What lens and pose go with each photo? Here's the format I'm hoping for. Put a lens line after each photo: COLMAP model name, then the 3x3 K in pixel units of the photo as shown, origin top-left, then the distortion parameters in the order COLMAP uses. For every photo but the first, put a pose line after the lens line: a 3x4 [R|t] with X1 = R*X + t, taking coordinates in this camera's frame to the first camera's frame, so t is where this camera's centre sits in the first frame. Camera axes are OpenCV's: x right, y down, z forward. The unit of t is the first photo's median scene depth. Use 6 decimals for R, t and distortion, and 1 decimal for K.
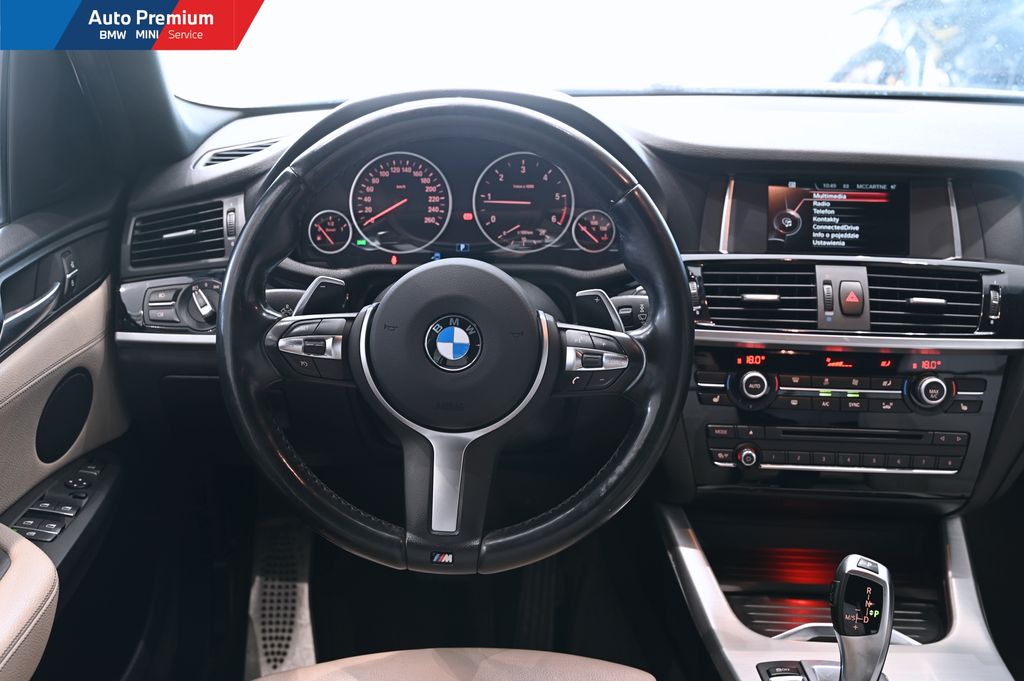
lens RADIAL K [[1210.8, 0, 503.9], [0, 1210.8, 341.8], [0, 0, 1]] dist [-0.007942, 0.000000]
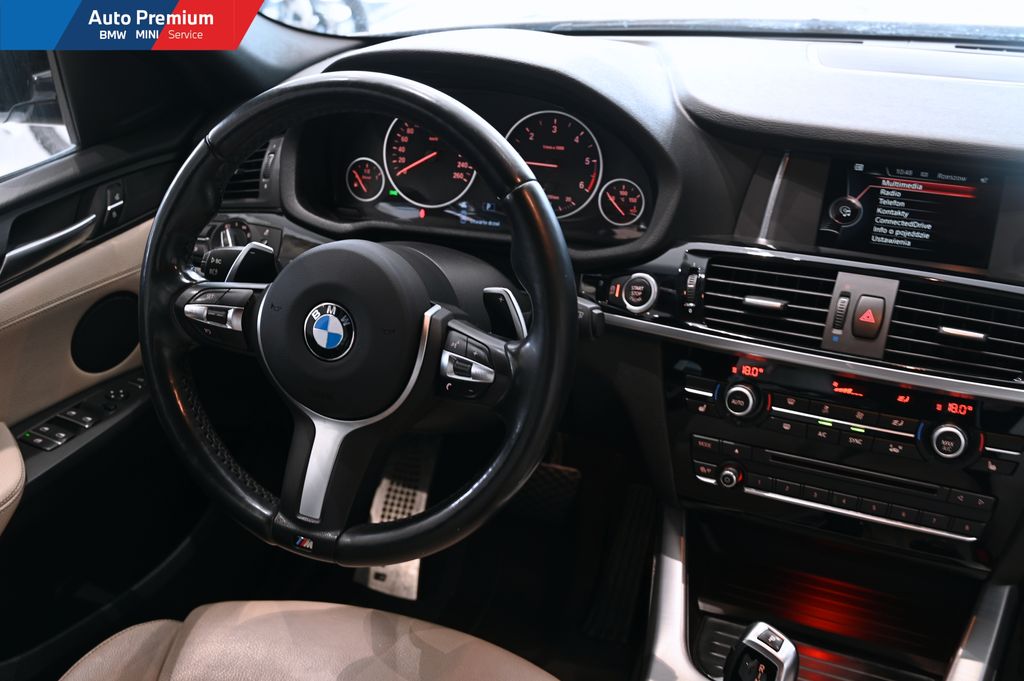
lens RADIAL K [[1146.0, 0, 502.7], [0, 1146.0, 341.5], [0, 0, 1]] dist [-0.002707, 0.000000]
pose [[0.922670, 0.134821, -0.361254, 0.321460], [-0.089790, 0.986250, 0.138742, -0.100428], [0.374992, -0.095576, 0.922088, 0.156892]]
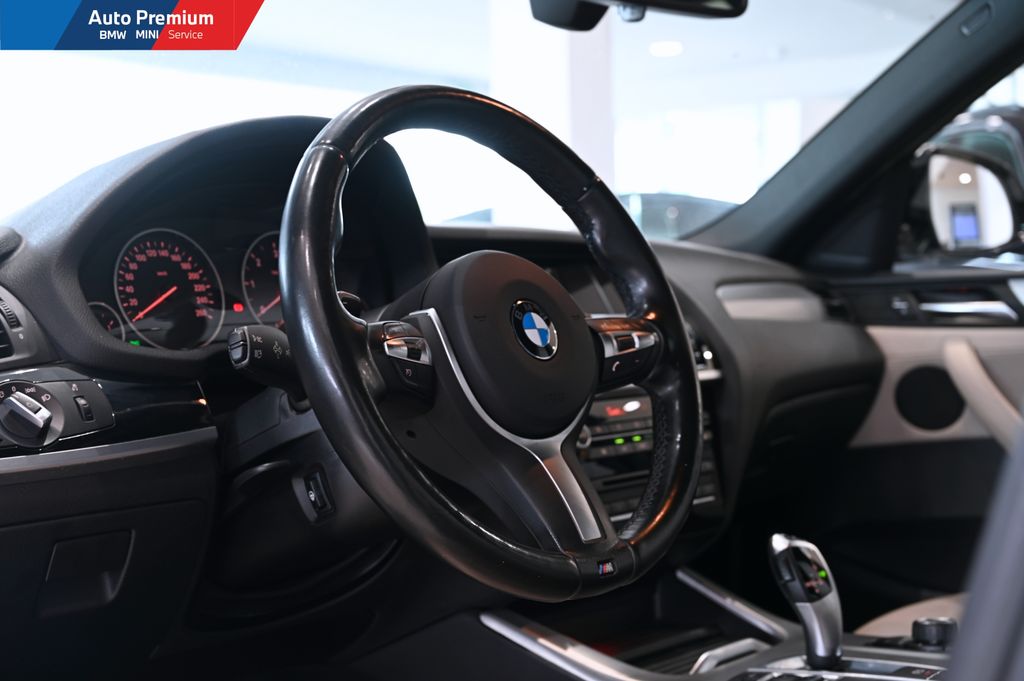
lens RADIAL K [[1409.5, 0, 509.6], [0, 1409.5, 342.3], [0, 0, 1]] dist [0.117220, 0.000000]
pose [[0.645069, -0.052448, 0.762323, -0.641407], [0.293609, 0.938068, -0.183910, 0.147665], [-0.705464, 0.342459, 0.620517, 0.290502]]
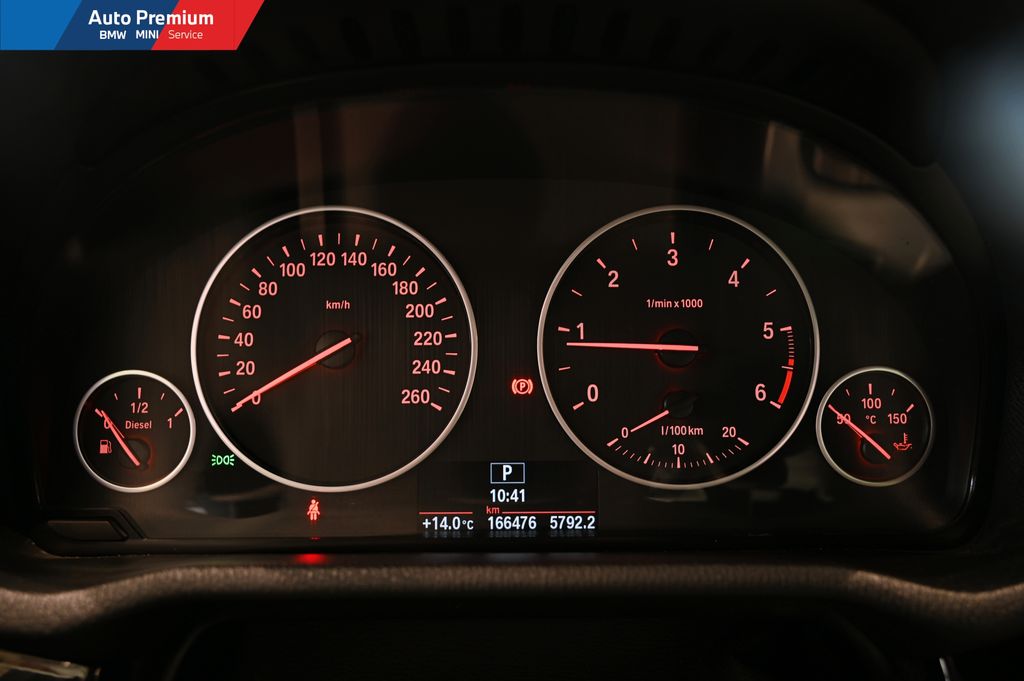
lens RADIAL K [[802.6, 0, 505.1], [0, 802.6, 336.4], [0, 0, 1]] dist [-0.003843, -0.001264]
pose [[0.999828, -0.003175, -0.018291, -0.030536], [0.000729, 0.991218, -0.132235, -0.087058], [0.018551, 0.132199, 0.991050, 0.765497]]
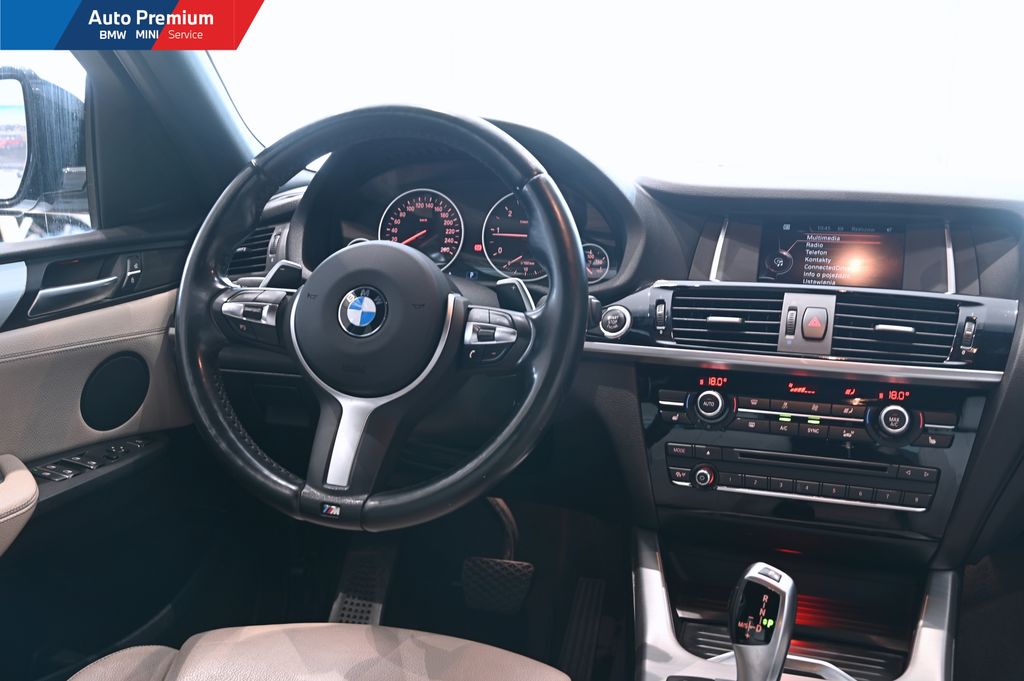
lens RADIAL K [[1038.0, 0, 504.2], [0, 1038.0, 337.3], [0, 0, 1]] dist [-0.011073, 0.000000]
pose [[0.961032, 0.045215, -0.272713, 0.257787], [-0.086671, 0.986074, -0.141938, 0.111227], [0.262497, 0.160044, 0.951568, 0.114481]]
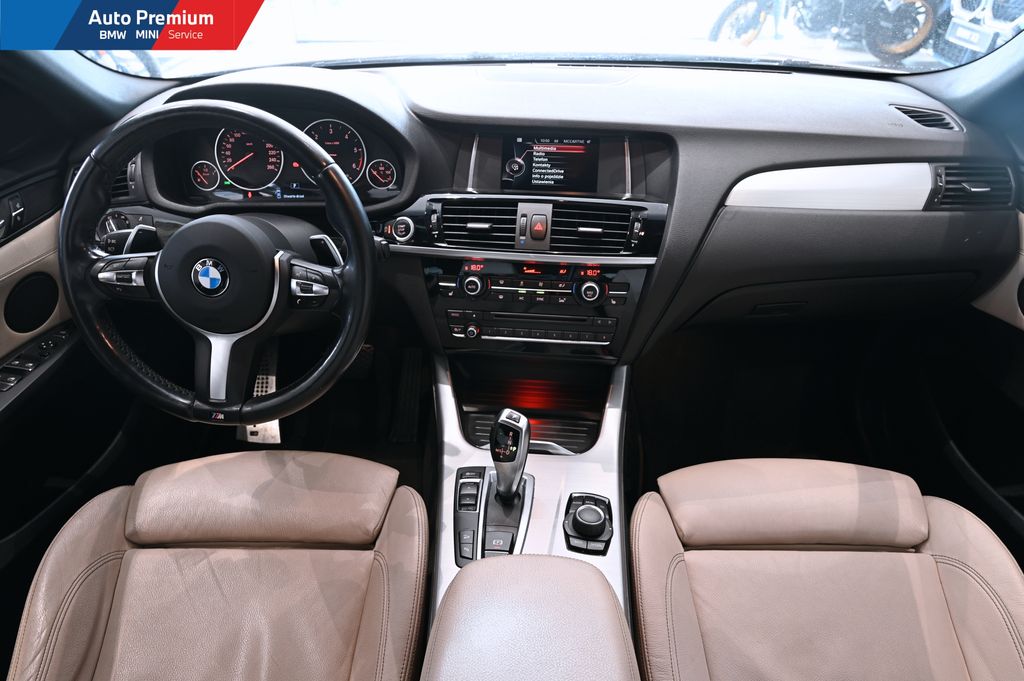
lens RADIAL K [[695.8, 0, 514.5], [0, 695.8, 344.0], [0, 0, 1]] dist [-0.017981, 0.009579]
pose [[0.998581, 0.012334, -0.051813, 0.284447], [0.000306, 0.971470, 0.237163, -0.091893], [0.053260, -0.236842, 0.970087, 0.141618]]
